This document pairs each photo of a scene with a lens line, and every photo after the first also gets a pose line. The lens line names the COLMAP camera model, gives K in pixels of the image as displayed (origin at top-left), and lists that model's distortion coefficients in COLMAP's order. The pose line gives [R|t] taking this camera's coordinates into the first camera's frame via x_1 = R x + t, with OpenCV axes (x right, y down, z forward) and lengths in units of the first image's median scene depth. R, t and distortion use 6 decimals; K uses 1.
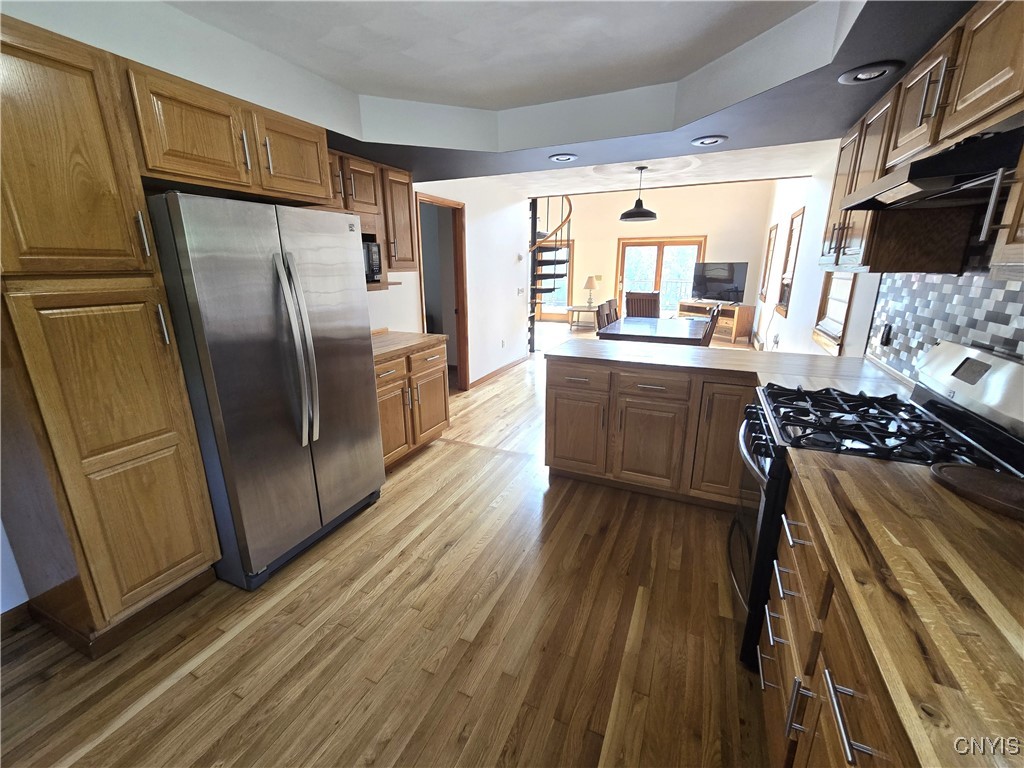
lens RADIAL K [[422.6, 0, 511.9], [0, 422.6, 379.7], [0, 0, 1]] dist [0.000109, 0.000513]
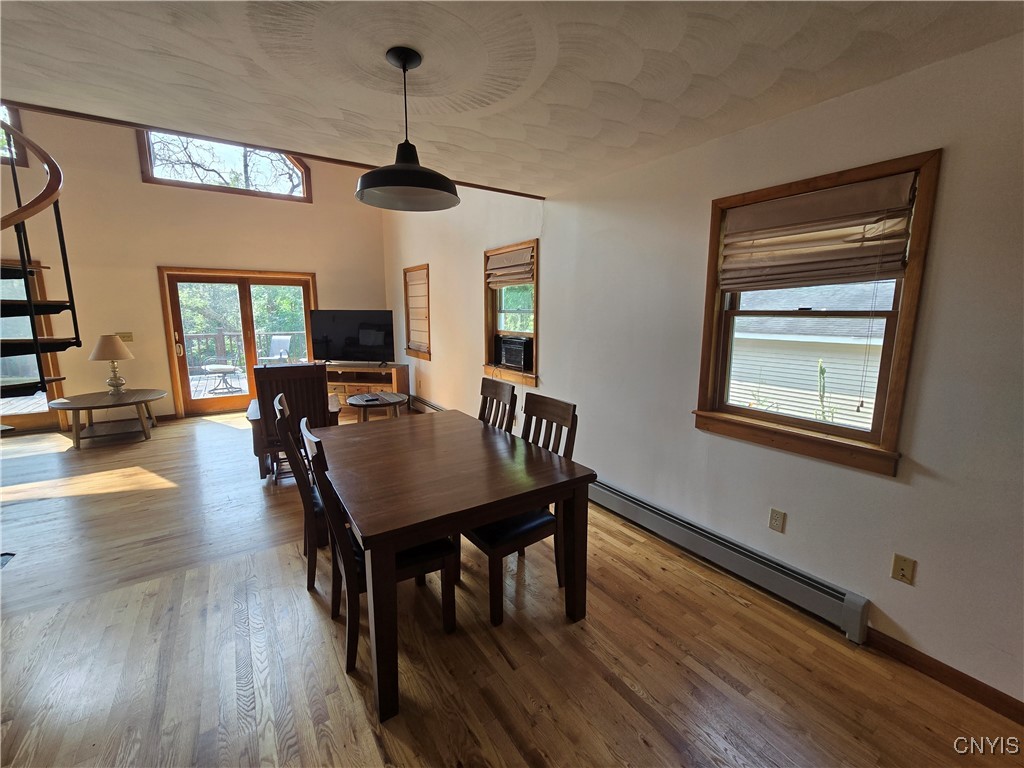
lens RADIAL K [[422.6, 0, 511.9], [0, 422.6, 379.7], [0, 0, 1]] dist [0.000109, 0.000513]
pose [[0.530328, -0.135230, 0.836938, 0.009462], [0.223162, 0.974649, 0.016074, -0.097228], [-0.817894, 0.178248, 0.547062, 0.350193]]
